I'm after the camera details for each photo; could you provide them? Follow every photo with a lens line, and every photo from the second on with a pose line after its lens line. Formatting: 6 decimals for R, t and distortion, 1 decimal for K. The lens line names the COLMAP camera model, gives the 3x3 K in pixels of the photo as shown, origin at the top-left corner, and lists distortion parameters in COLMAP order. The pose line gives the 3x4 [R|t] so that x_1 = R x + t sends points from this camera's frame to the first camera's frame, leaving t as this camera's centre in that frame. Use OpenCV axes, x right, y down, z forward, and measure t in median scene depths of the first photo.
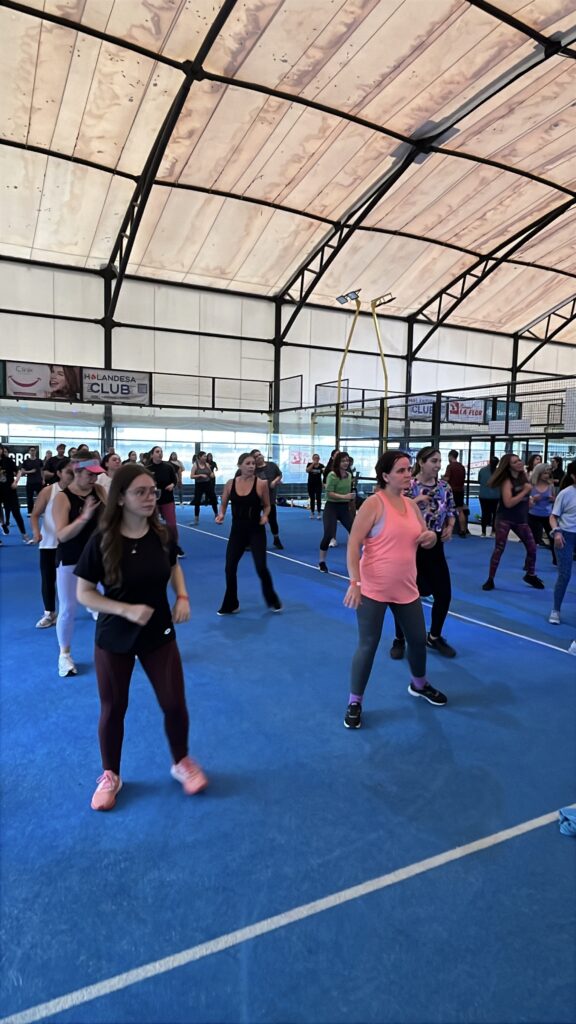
lens RADIAL K [[639.1, 0, 288.0], [0, 639.1, 512.0], [0, 0, 1]] dist [-0.003687, -0.001089]
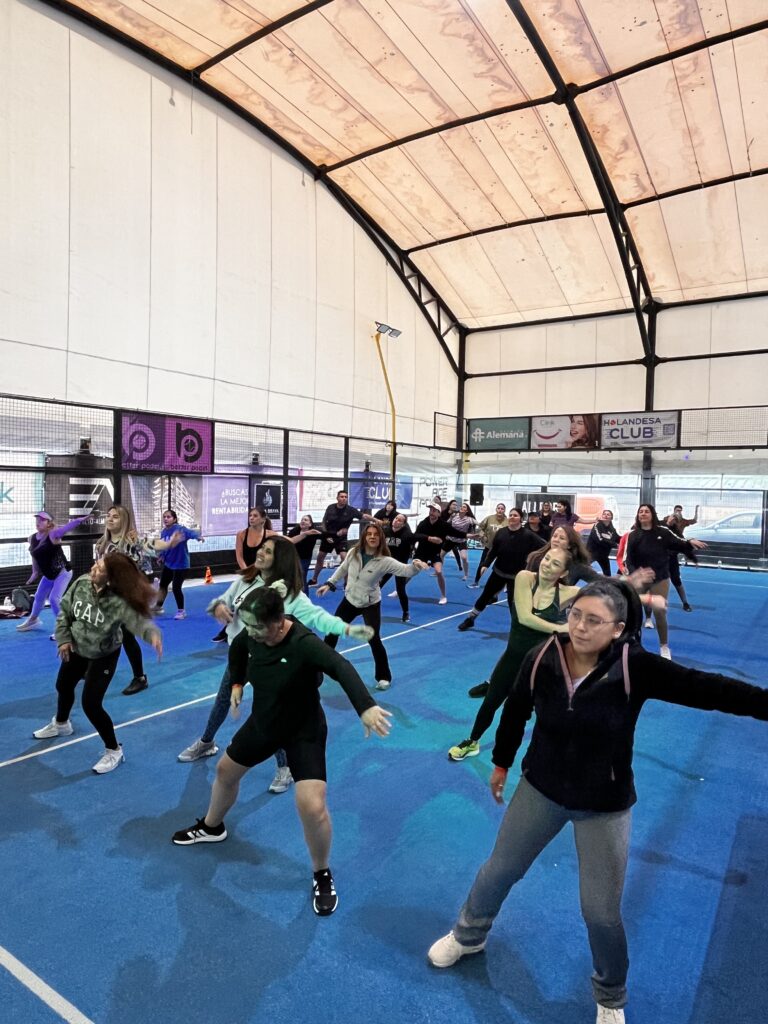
lens RADIAL K [[680.8, 0, 384.0], [0, 680.8, 512.0], [0, 0, 1]] dist [-0.000643, -0.001223]
pose [[0.444192, 0.019026, -0.895730, 0.455593], [-0.093238, 0.995328, -0.025095, -0.023636], [0.891067, 0.094663, 0.443890, 0.270329]]
